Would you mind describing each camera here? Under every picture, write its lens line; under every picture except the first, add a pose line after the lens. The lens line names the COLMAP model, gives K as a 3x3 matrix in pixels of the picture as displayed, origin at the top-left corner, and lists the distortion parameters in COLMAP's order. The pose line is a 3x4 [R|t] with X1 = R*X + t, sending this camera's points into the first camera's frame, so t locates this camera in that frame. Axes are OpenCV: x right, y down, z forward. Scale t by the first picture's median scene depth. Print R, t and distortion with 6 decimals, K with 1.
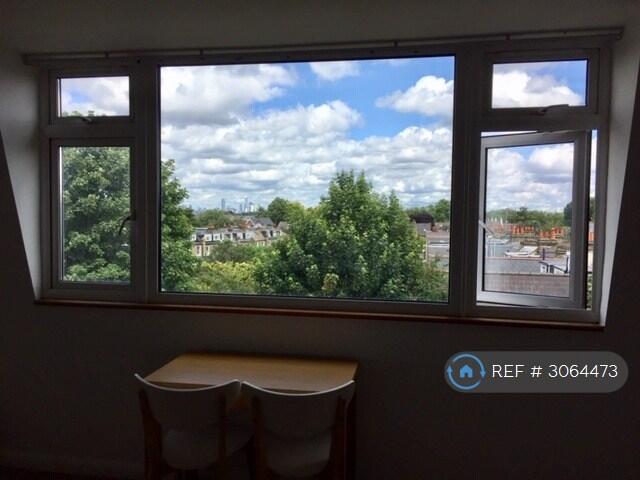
lens RADIAL K [[543.2, 0, 318.9], [0, 543.2, 239.0], [0, 0, 1]] dist [0.007805, 0.007079]
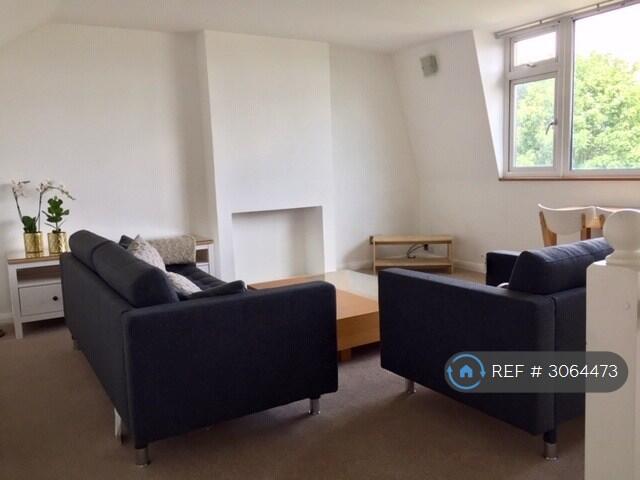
lens RADIAL K [[543.2, 0, 320.9], [0, 543.2, 238.6], [0, 0, 1]] dist [0.007805, 0.007079]
pose [[0.645696, 0.064976, -0.760825, 0.438445], [0.011144, 0.995465, 0.094472, 0.135660], [0.763513, -0.069479, 0.642044, -0.554144]]
